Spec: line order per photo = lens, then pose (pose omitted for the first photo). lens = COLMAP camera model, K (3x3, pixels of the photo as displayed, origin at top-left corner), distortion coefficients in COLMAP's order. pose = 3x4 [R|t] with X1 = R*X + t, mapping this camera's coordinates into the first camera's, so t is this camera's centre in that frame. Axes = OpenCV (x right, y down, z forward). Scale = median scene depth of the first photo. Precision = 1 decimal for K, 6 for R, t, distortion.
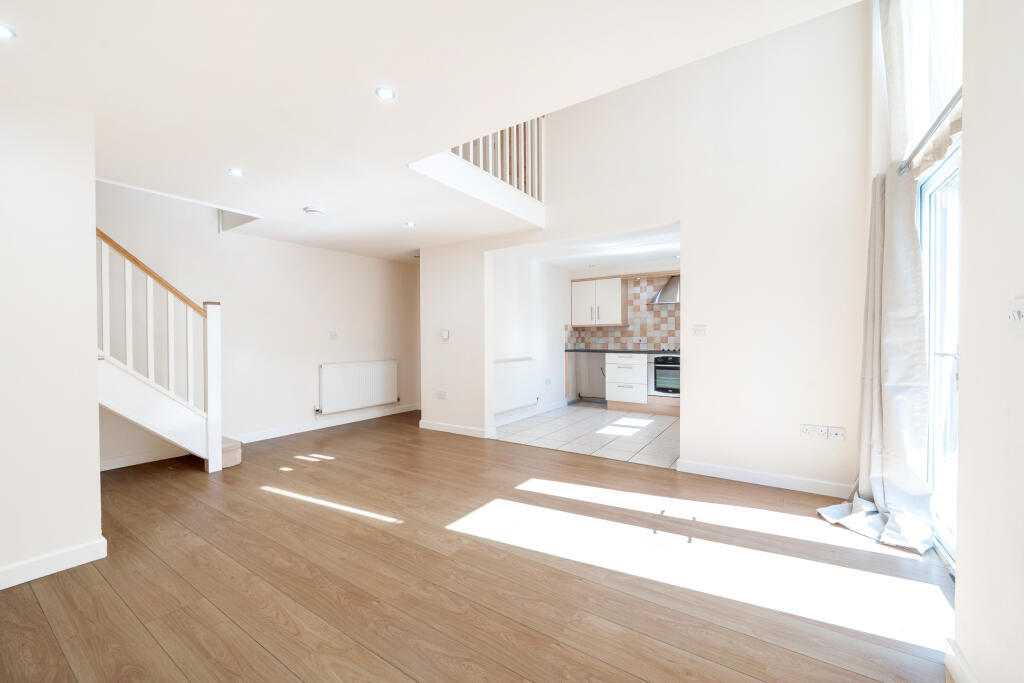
lens RADIAL K [[397.0, 0, 512.0], [0, 397.0, 341.5], [0, 0, 1]] dist [0.000116, 0.000000]
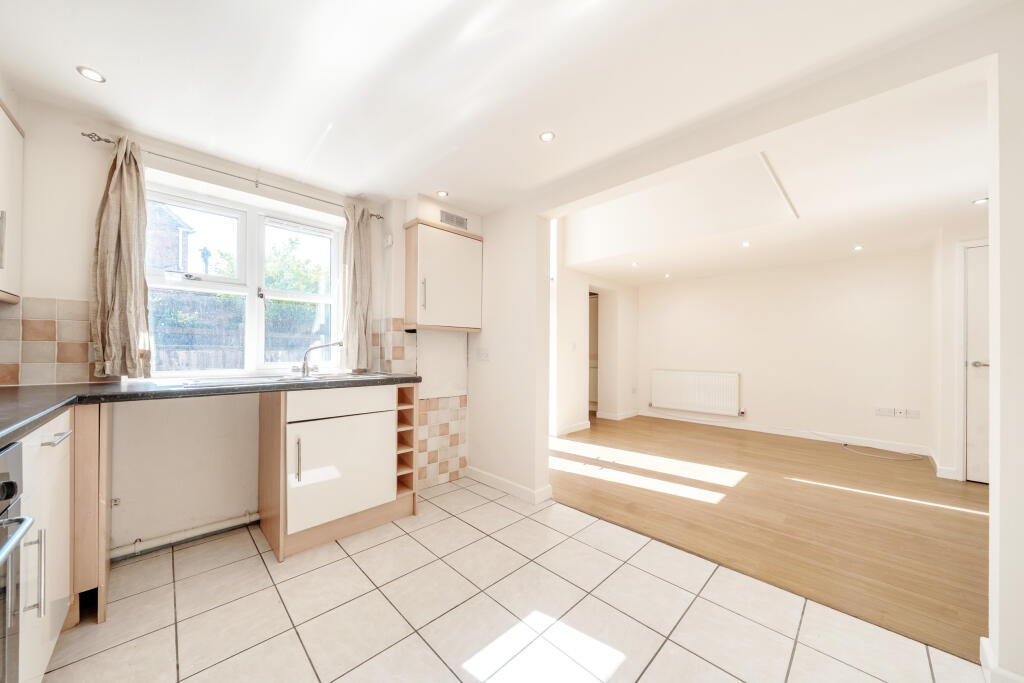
lens RADIAL K [[350.2, 0, 512.0], [0, 350.2, 341.5], [0, 0, 1]] dist [-0.000181, -0.000078]
pose [[-0.978881, 0.000764, 0.204429, 0.434421], [-0.003759, 0.999757, -0.021735, -0.029368], [-0.204396, -0.022044, -0.978640, 2.359434]]
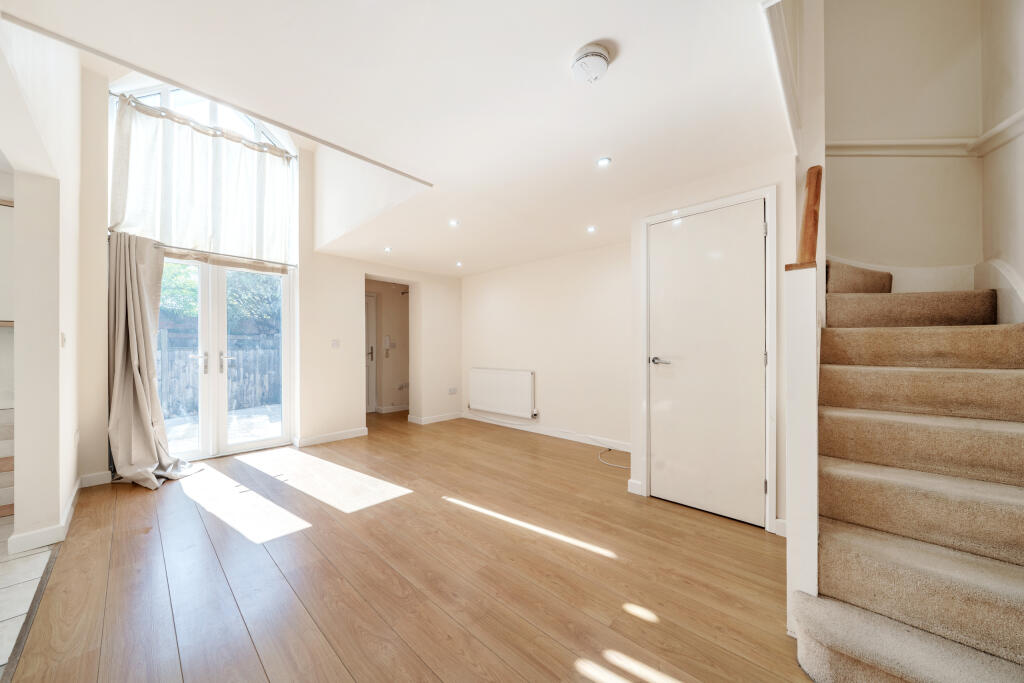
lens RADIAL K [[353.8, 0, 512.0], [0, 353.8, 341.5], [0, 0, 1]] dist [0.017389, 0.000003]
pose [[-0.987069, 0.007475, 0.160121, -0.635637], [0.005300, 0.999888, -0.014005, -0.026166], [-0.160207, -0.012975, -0.986998, 1.955230]]
